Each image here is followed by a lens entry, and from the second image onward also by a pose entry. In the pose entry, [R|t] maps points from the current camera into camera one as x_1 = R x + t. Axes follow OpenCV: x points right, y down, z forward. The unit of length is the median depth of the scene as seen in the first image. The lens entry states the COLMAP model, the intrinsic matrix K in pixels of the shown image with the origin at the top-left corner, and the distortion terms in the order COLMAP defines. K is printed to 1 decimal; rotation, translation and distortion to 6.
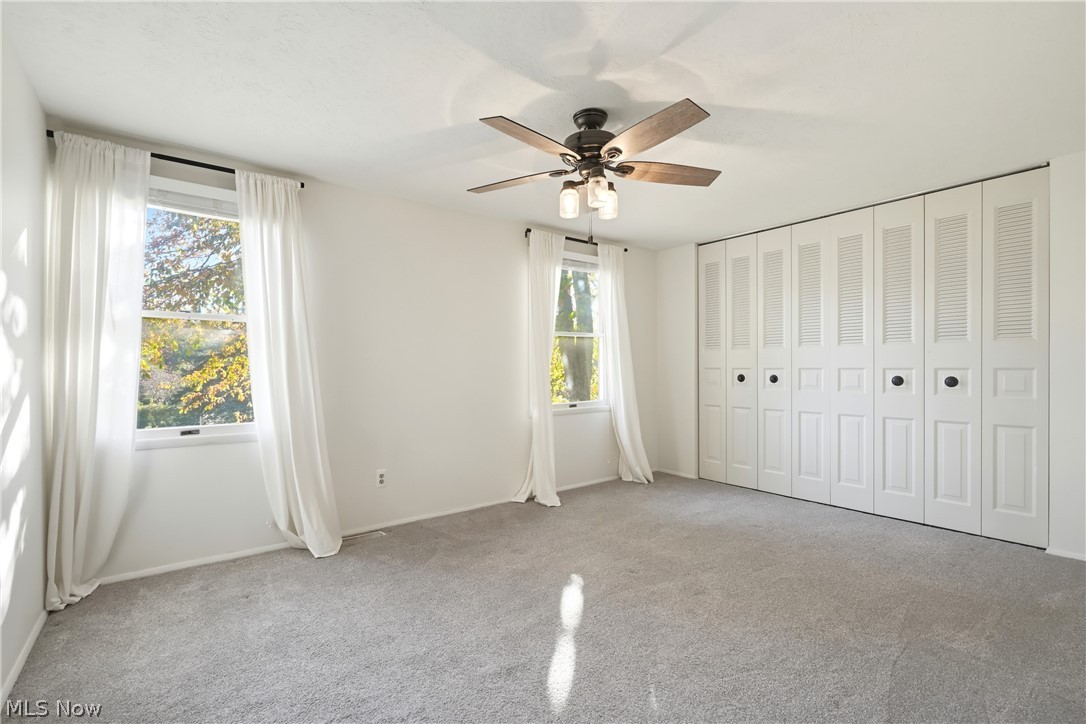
lens RADIAL K [[494.5, 0, 535.5], [0, 494.5, 368.8], [0, 0, 1]] dist [-0.003622, 0.000481]
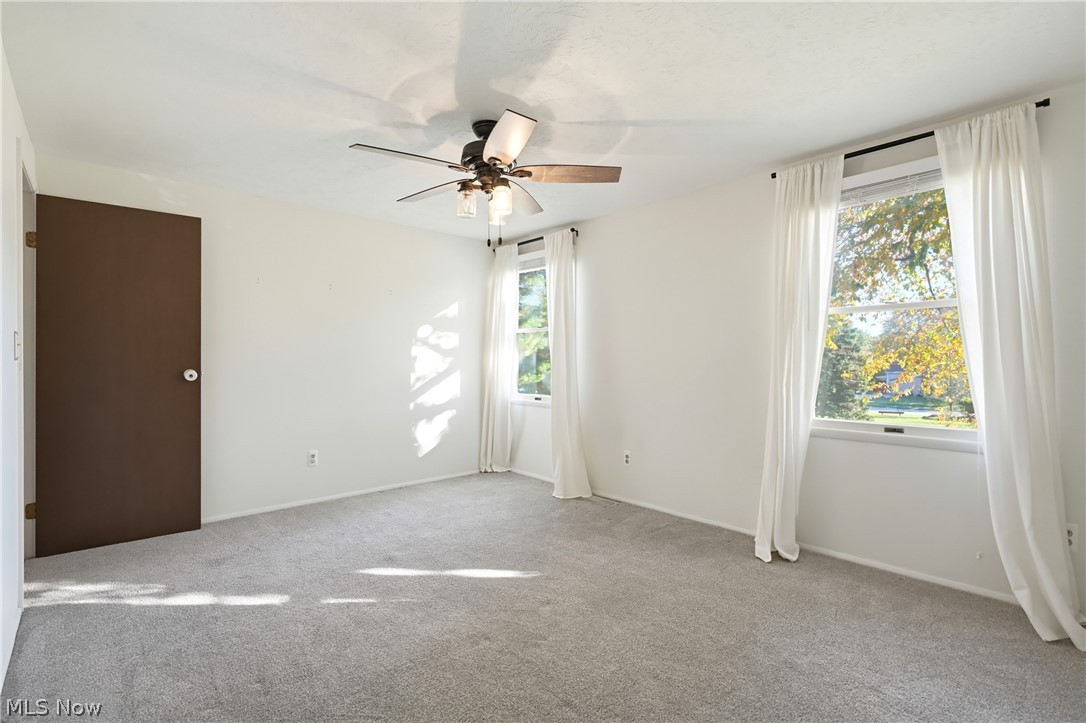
lens RADIAL K [[494.5, 0, 539.0], [0, 494.5, 364.2], [0, 0, 1]] dist [-0.003622, 0.000481]
pose [[0.089350, 0.022444, -0.995747, 0.965655], [0.004050, 0.999730, 0.022897, -0.029130], [0.995992, -0.006078, 0.089235, 0.833647]]
